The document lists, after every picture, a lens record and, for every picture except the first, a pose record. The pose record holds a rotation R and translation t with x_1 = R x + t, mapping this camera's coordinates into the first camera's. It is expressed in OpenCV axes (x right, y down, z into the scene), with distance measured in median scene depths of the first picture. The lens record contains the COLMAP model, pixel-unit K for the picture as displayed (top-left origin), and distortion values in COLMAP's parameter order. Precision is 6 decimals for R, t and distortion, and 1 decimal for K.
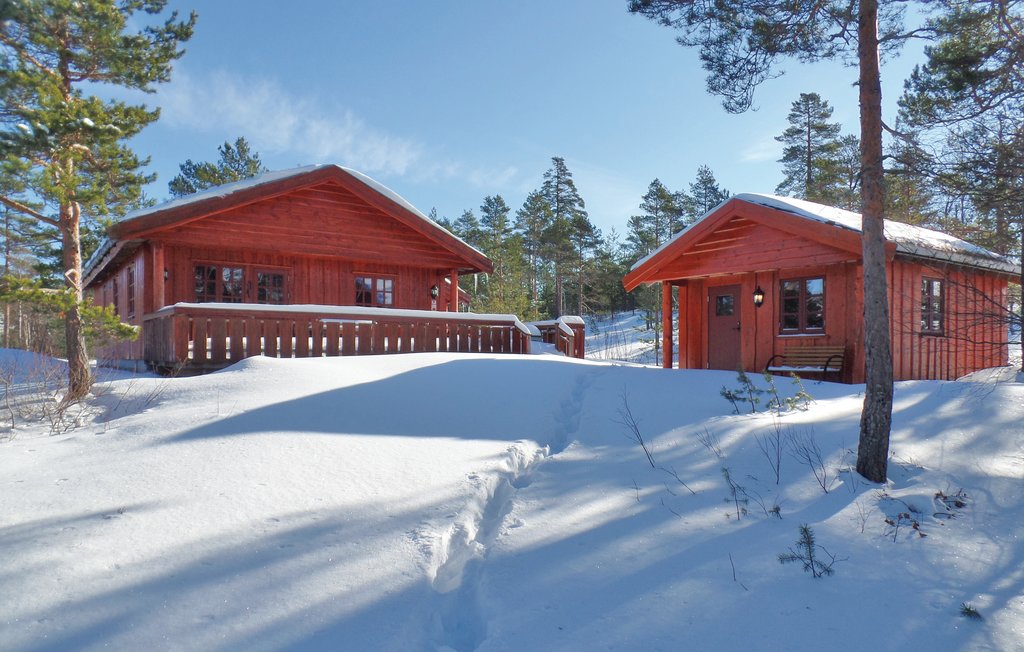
lens RADIAL K [[713.4, 0, 520.4], [0, 713.4, 379.4], [0, 0, 1]] dist [-0.006051, 0.000328]
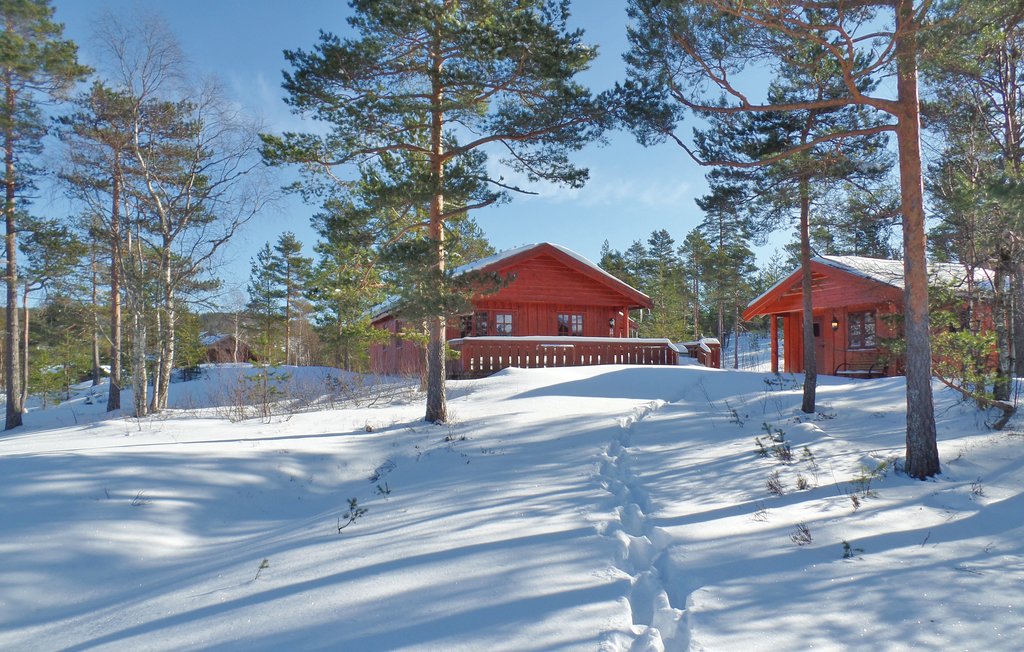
lens RADIAL K [[713.4, 0, 520.4], [0, 713.4, 379.4], [0, 0, 1]] dist [-0.006051, 0.000328]
pose [[0.971754, -0.007351, -0.235881, 0.041819], [0.001356, 0.999672, -0.025567, 0.029179], [0.235991, 0.024525, 0.971446, -0.479391]]
